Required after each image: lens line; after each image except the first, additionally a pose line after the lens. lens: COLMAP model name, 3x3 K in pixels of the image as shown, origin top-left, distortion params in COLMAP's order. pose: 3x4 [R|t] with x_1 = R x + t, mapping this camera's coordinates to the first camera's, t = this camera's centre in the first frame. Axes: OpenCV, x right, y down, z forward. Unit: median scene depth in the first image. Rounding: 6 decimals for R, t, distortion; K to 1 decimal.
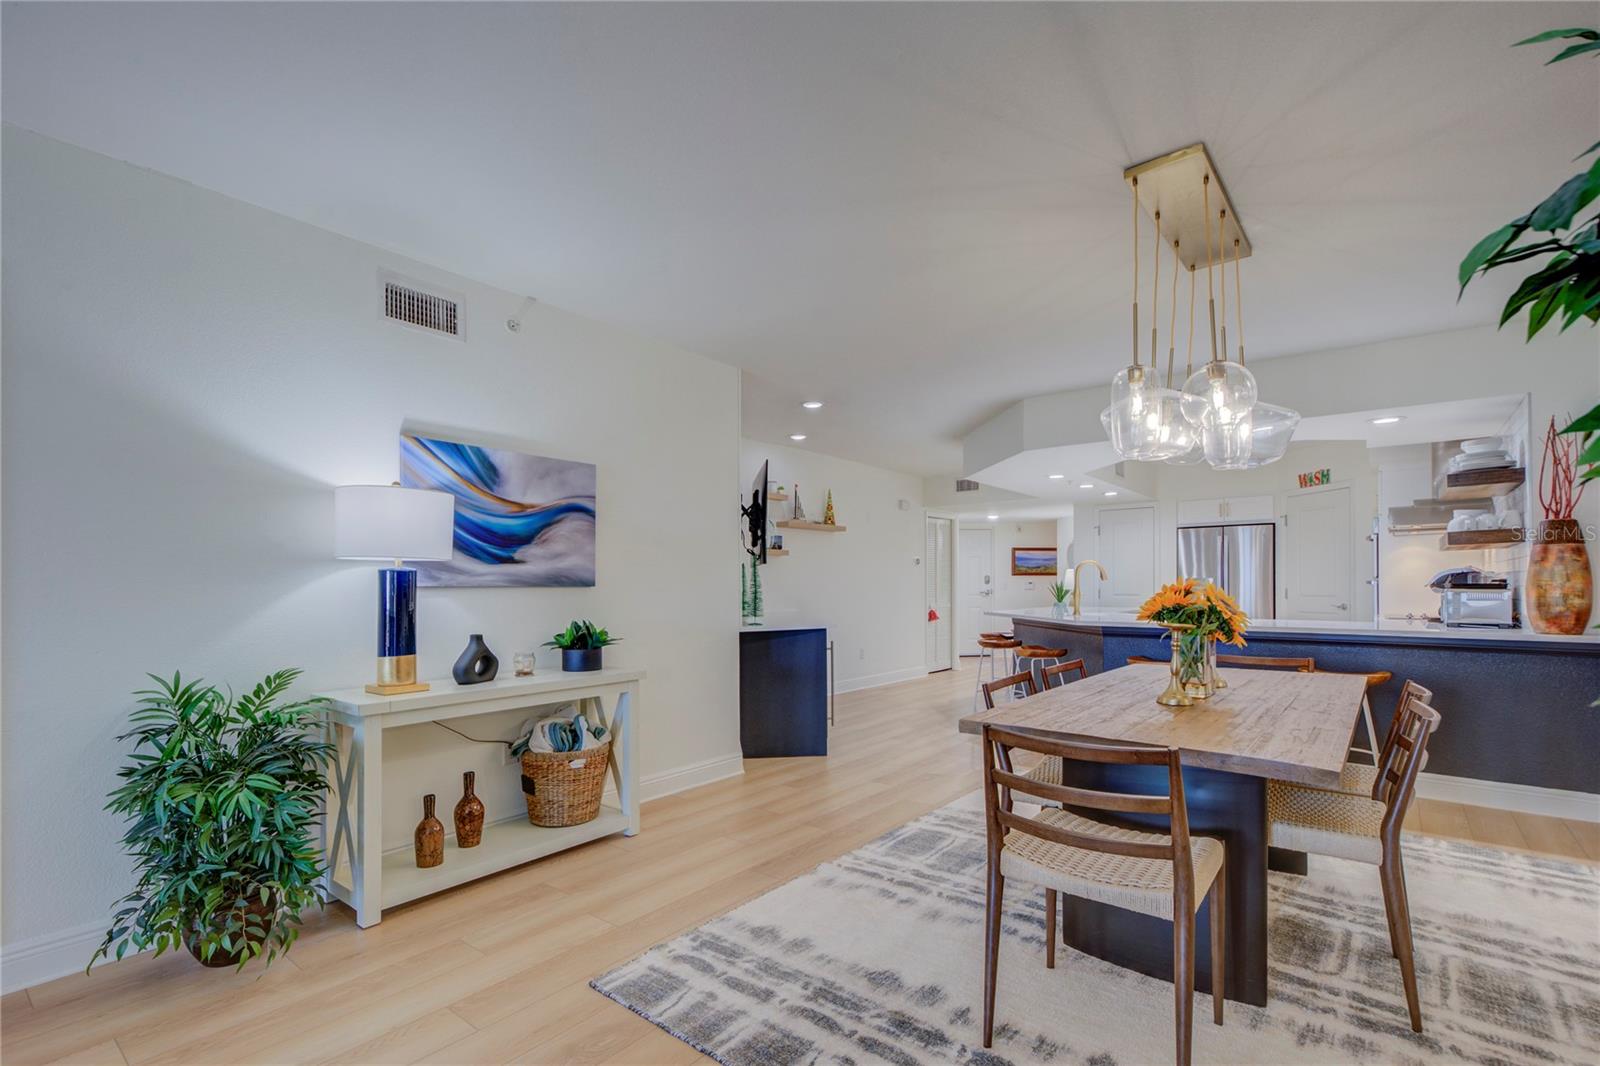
lens RADIAL K [[743.7, 0, 814.2], [0, 743.7, 578.6], [0, 0, 1]] dist [-0.000065, -0.000044]
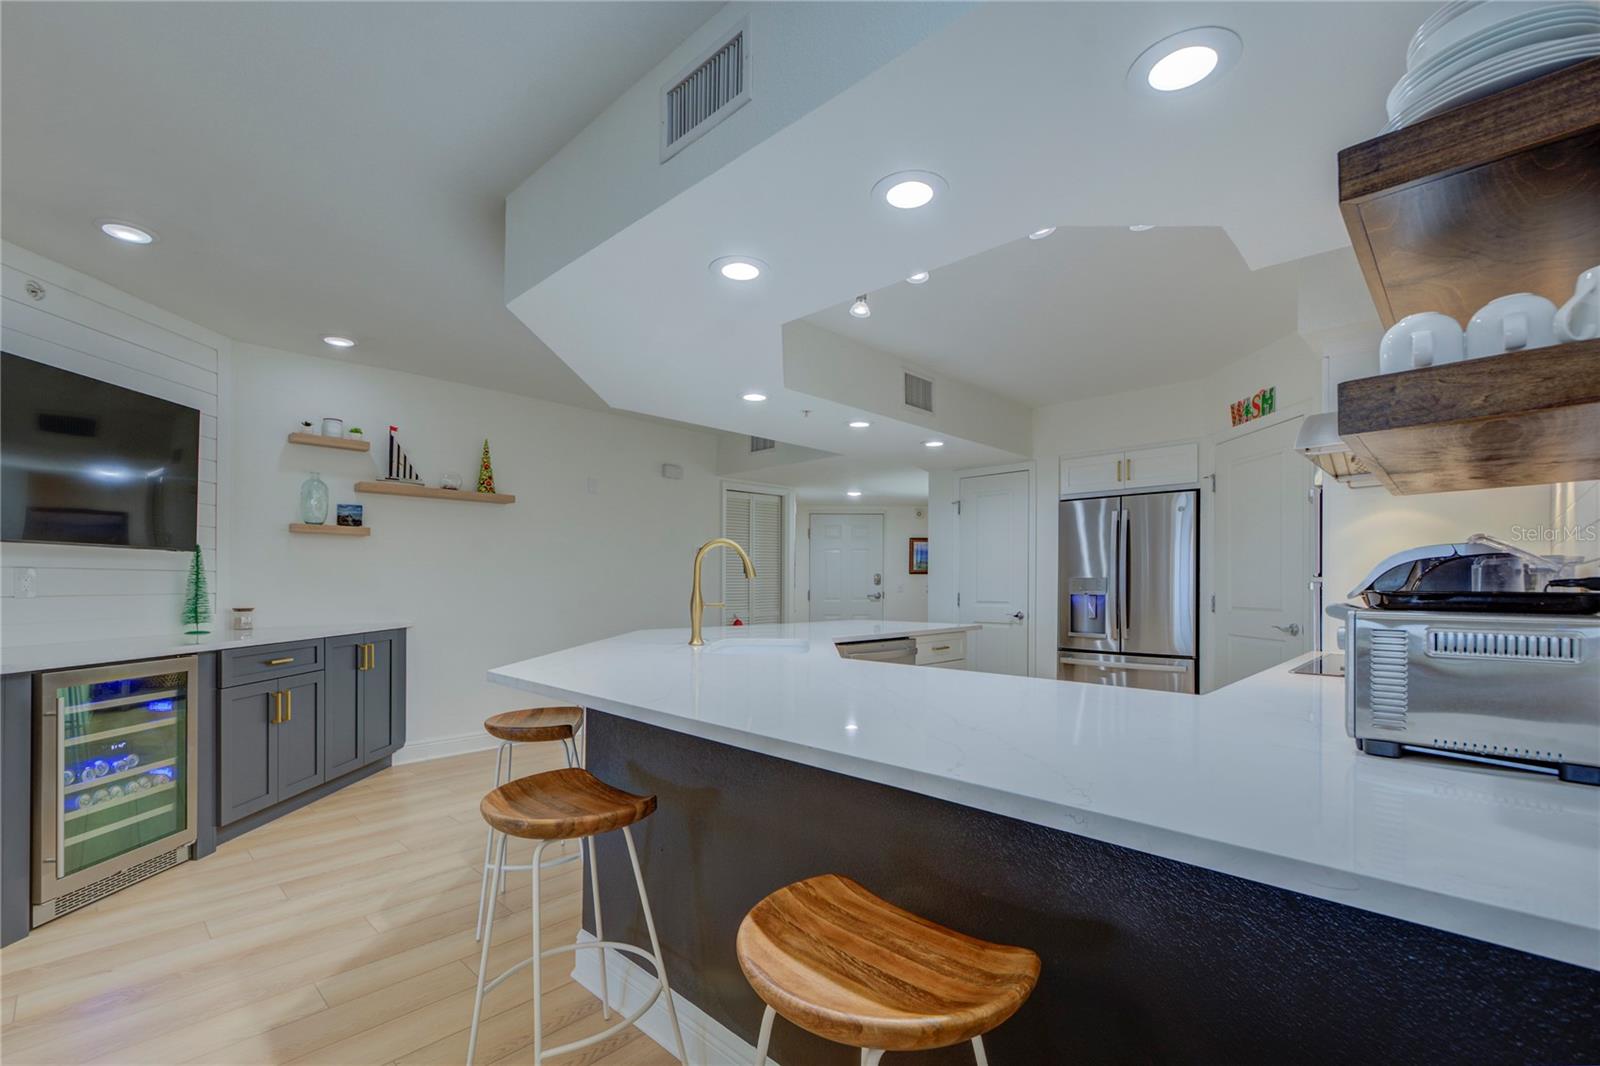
lens RADIAL K [[704.7, 0, 823.4], [0, 704.7, 569.8], [0, 0, 1]] dist [-0.001251, -0.000209]
pose [[0.995038, 0.006829, -0.099257, 0.381931], [-0.008080, 0.999893, -0.012203, 0.001900], [0.099163, 0.012945, 0.994987, 0.407048]]
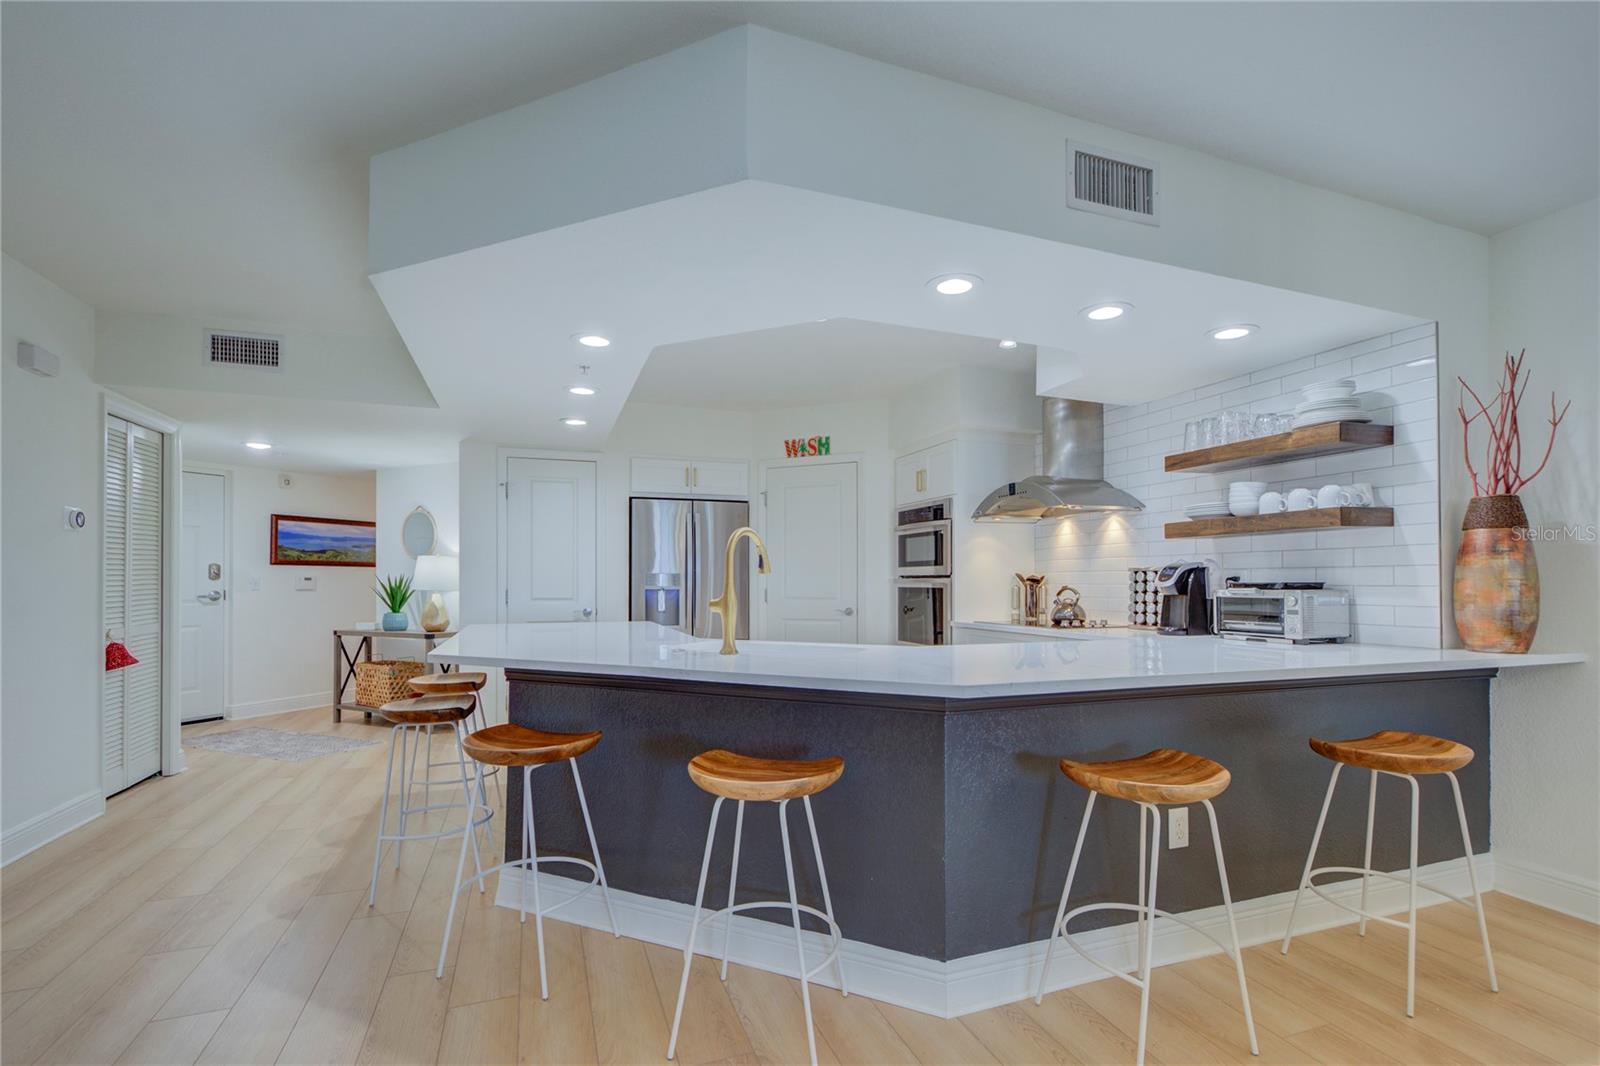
lens RADIAL K [[743.7, 0, 814.2], [0, 743.7, 578.6], [0, 0, 1]] dist [-0.000065, -0.000044]
pose [[0.525760, 0.009383, 0.850581, 0.016211], [-0.011013, 0.999930, -0.004223, 0.005945], [-0.850562, -0.007147, 0.525827, 0.566762]]
